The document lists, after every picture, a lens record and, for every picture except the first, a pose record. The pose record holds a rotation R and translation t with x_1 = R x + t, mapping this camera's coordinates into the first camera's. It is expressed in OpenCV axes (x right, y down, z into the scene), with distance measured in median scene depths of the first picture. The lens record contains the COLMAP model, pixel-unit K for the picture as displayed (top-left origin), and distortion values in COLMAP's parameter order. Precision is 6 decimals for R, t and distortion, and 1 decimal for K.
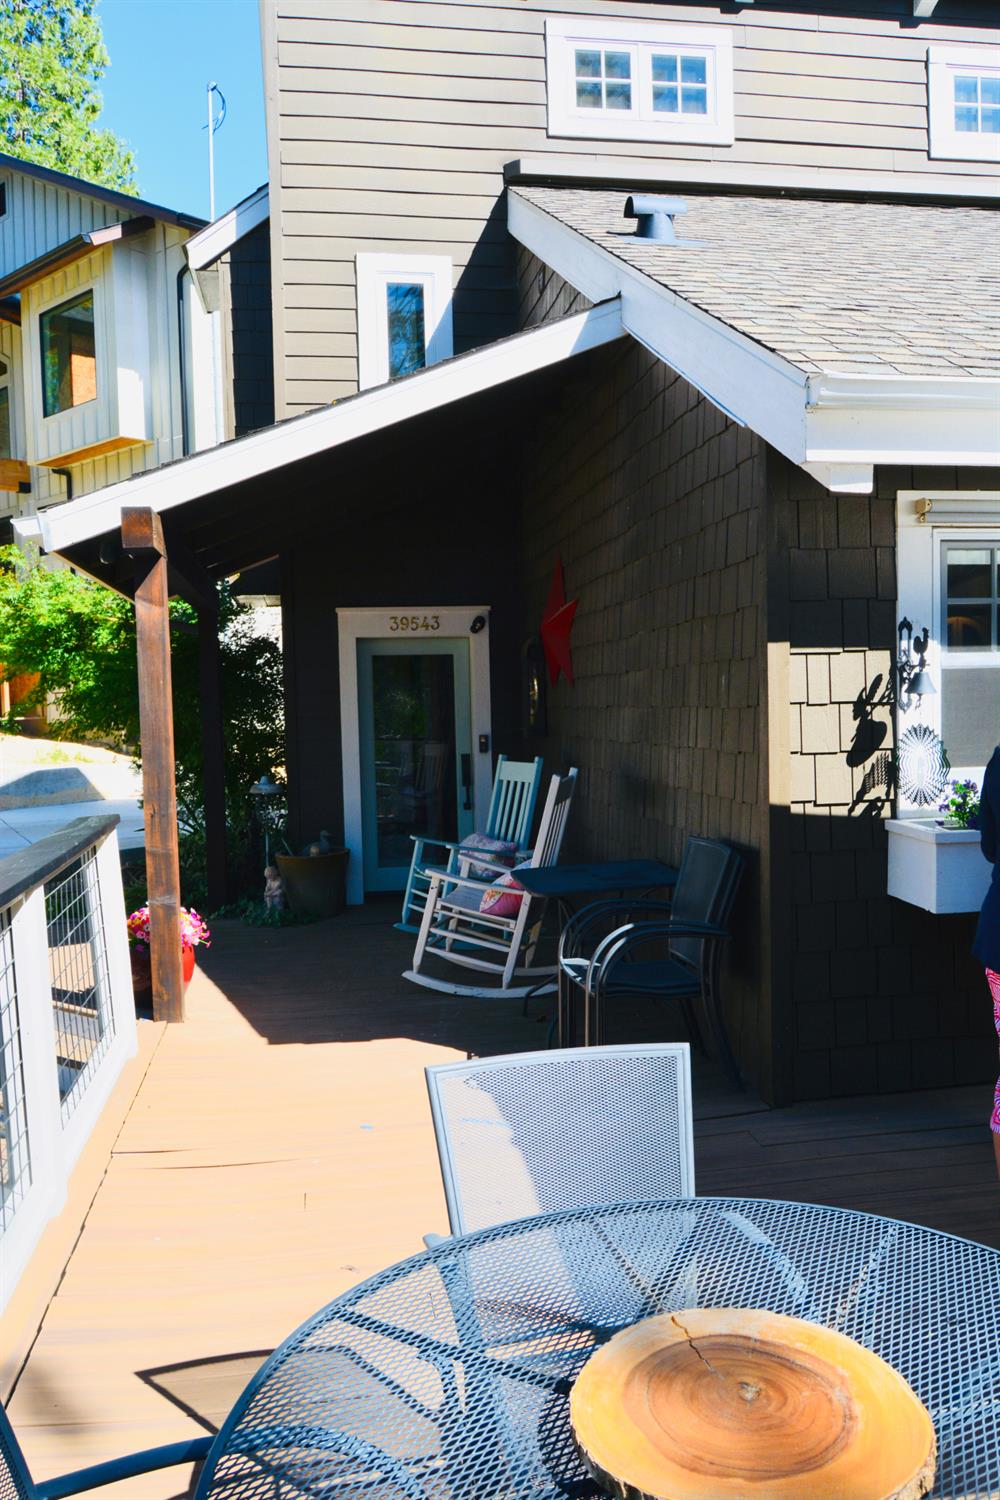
lens RADIAL K [[1168.2, 0, 503.6], [0, 1168.2, 755.8], [0, 0, 1]] dist [-0.023654, 0.019815]
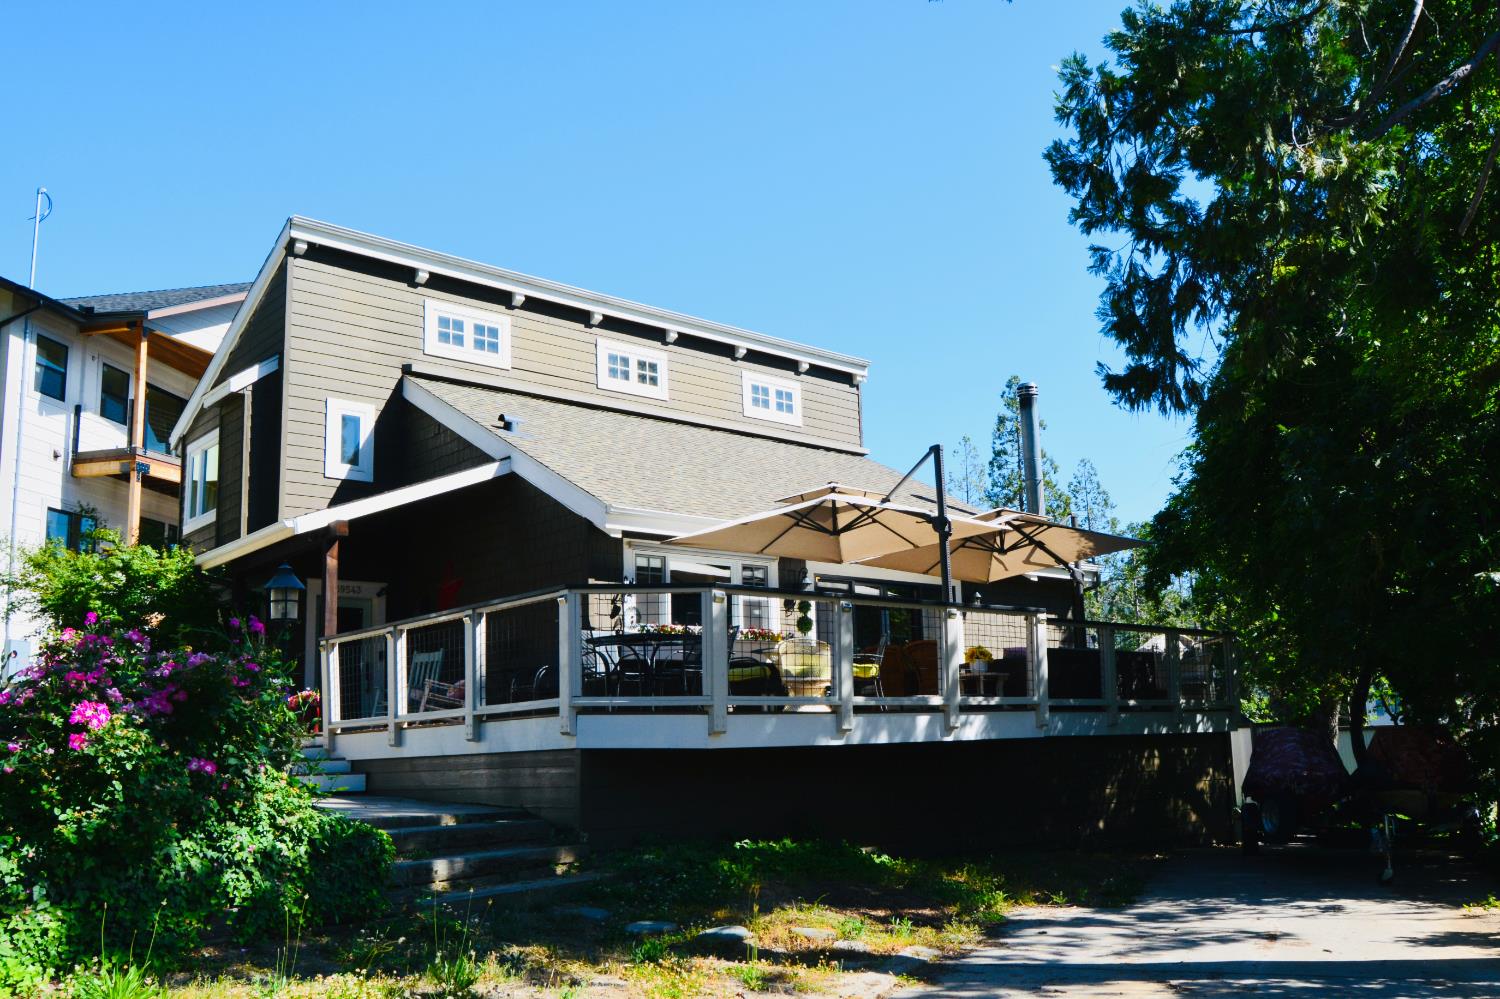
lens RADIAL K [[1168.2, 0, 750.0], [0, 1168.2, 500.3], [0, 0, 1]] dist [-0.023654, 0.019815]
pose [[0.854748, 0.102867, 0.508748, -0.482260], [0.033685, 0.967104, -0.252140, 0.237099], [-0.517949, 0.232653, 0.823165, -0.891660]]
